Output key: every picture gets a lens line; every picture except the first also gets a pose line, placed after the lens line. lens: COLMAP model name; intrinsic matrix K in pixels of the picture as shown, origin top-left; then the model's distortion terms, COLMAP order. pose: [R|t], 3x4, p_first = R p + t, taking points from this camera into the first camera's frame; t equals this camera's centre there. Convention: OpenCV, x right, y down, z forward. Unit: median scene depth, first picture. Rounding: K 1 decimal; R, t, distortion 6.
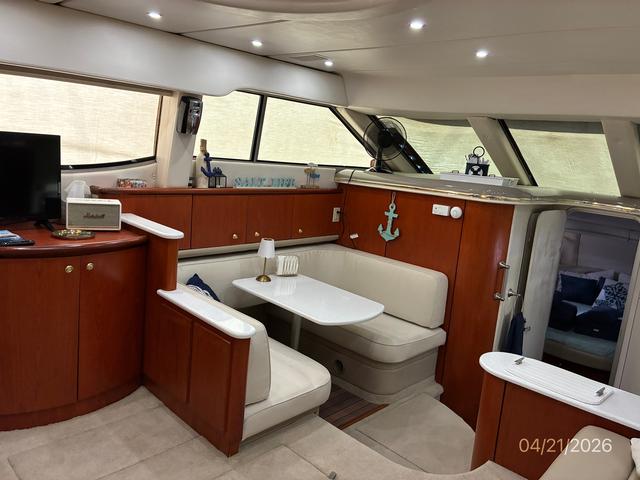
lens RADIAL K [[496.9, 0, 320.0], [0, 496.9, 240.0], [0, 0, 1]] dist [0.006080, 0.000745]
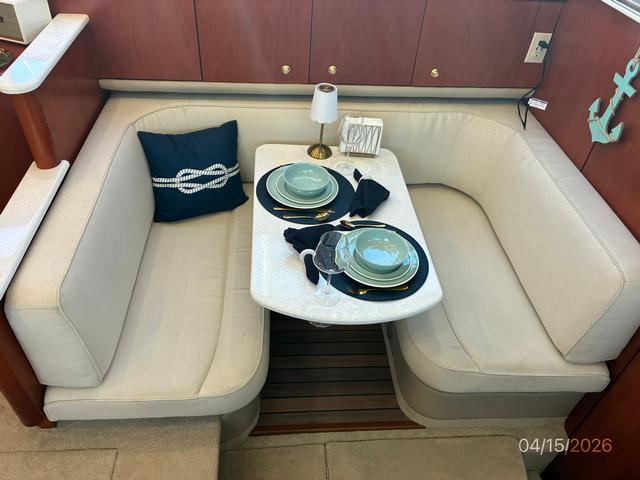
lens RADIAL K [[496.9, 0, 320.0], [0, 496.9, 240.0], [0, 0, 1]] dist [0.006080, 0.000745]
pose [[0.749113, 0.406589, -0.522987, 0.242901], [-0.116633, 0.858101, 0.500059, -0.129145], [0.652094, -0.313603, 0.690236, 0.546472]]
